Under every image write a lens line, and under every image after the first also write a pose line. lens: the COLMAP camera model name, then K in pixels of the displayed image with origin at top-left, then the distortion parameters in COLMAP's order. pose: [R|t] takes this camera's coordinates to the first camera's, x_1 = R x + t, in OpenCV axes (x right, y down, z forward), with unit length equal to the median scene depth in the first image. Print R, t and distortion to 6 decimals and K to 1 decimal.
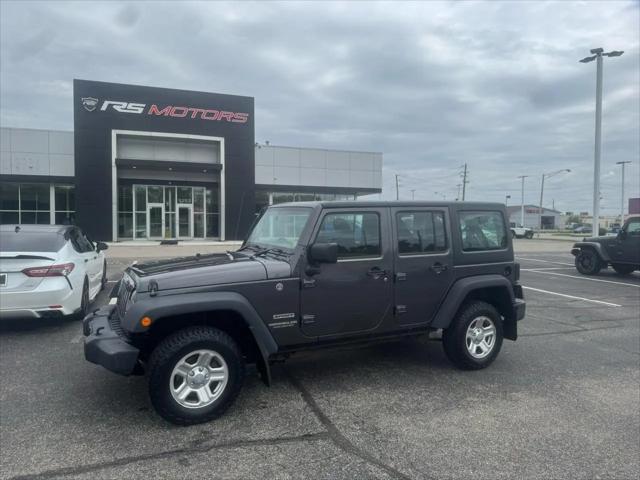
lens RADIAL K [[448.8, 0, 320.0], [0, 448.8, 240.0], [0, 0, 1]] dist [0.070024, -0.106548]
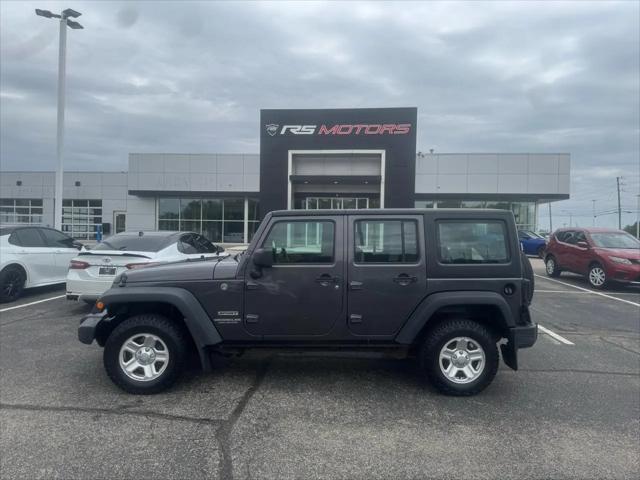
lens RADIAL K [[446.2, 0, 315.8], [0, 446.2, 237.4], [0, 0, 1]] dist [0.074323, -0.104645]
pose [[0.904117, 0.015786, -0.426993, 0.325942], [-0.027689, 0.999381, -0.021681, -0.000110], [0.426387, 0.031425, 0.903995, 0.046141]]
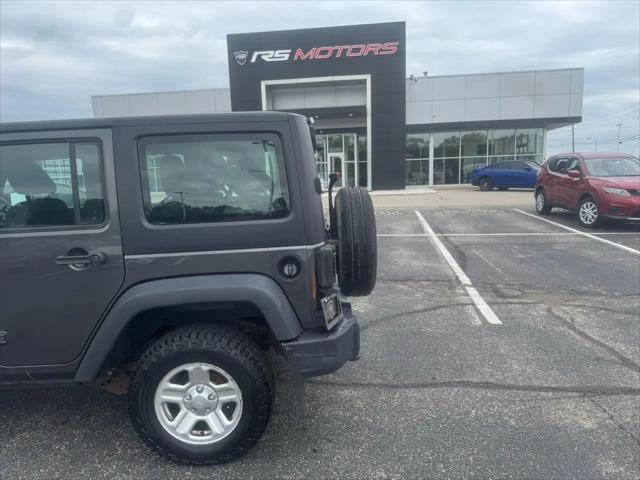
lens RADIAL K [[449.4, 0, 320.8], [0, 449.4, 247.3], [0, 0, 1]] dist [0.064233, -0.111246]
pose [[0.890731, 0.040862, -0.452690, 0.469271], [0.018482, 0.991871, 0.125898, -0.004152], [0.454155, -0.120508, 0.882735, 0.456926]]
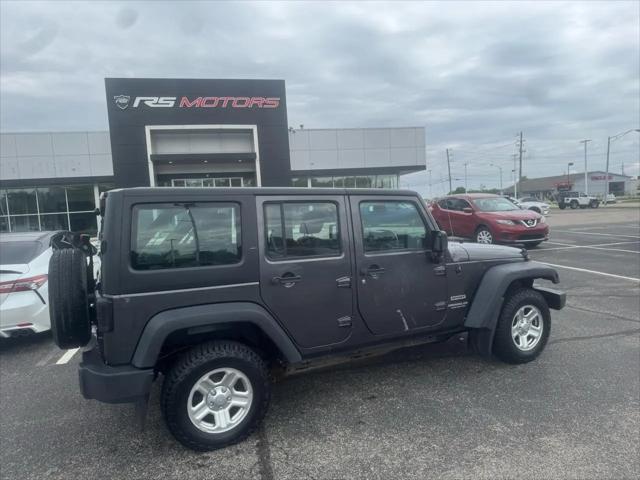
lens RADIAL K [[447.3, 0, 322.9], [0, 447.3, 245.0], [0, 0, 1]] dist [0.072727, -0.105323]
pose [[0.992069, -0.052409, -0.114249, 0.103735], [0.057927, 0.997282, 0.045527, -0.015874], [0.111552, -0.051784, 0.992408, 0.151066]]
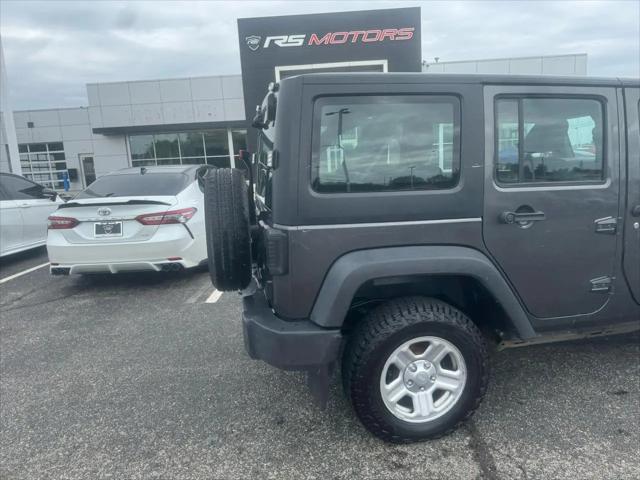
lens RADIAL K [[447.3, 0, 322.9], [0, 447.3, 245.0], [0, 0, 1]] dist [0.072727, -0.105323]
pose [[0.931806, 0.010483, -0.362804, -0.005735], [0.044991, 0.988537, 0.144116, 0.008108], [0.360156, -0.150611, 0.920654, 0.268651]]
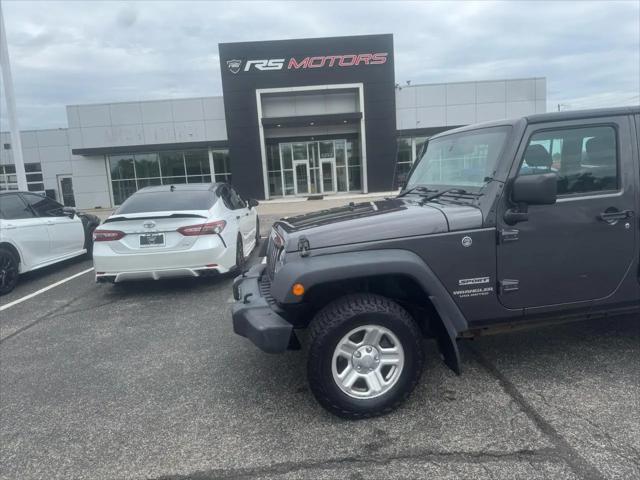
lens RADIAL K [[447.3, 0, 322.9], [0, 447.3, 245.0], [0, 0, 1]] dist [0.072727, -0.105323]
pose [[0.952569, -0.023448, -0.303417, -0.050574], [0.059145, 0.992280, 0.109002, 0.010437], [0.298519, -0.121778, 0.946603, 0.137225]]
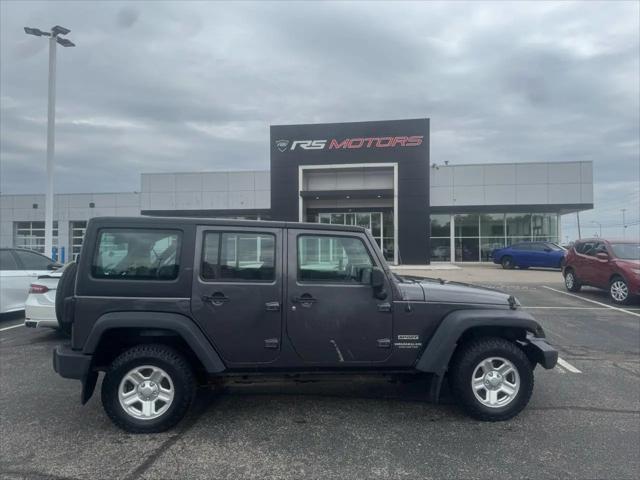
lens RADIAL K [[445.6, 0, 322.5], [0, 445.6, 242.9], [0, 0, 1]] dist [0.077414, -0.096526]
pose [[0.886013, -0.013547, -0.463463, 0.380928], [-0.008684, 0.998913, -0.045799, -0.004004], [0.463579, 0.044603, 0.884932, 0.185933]]
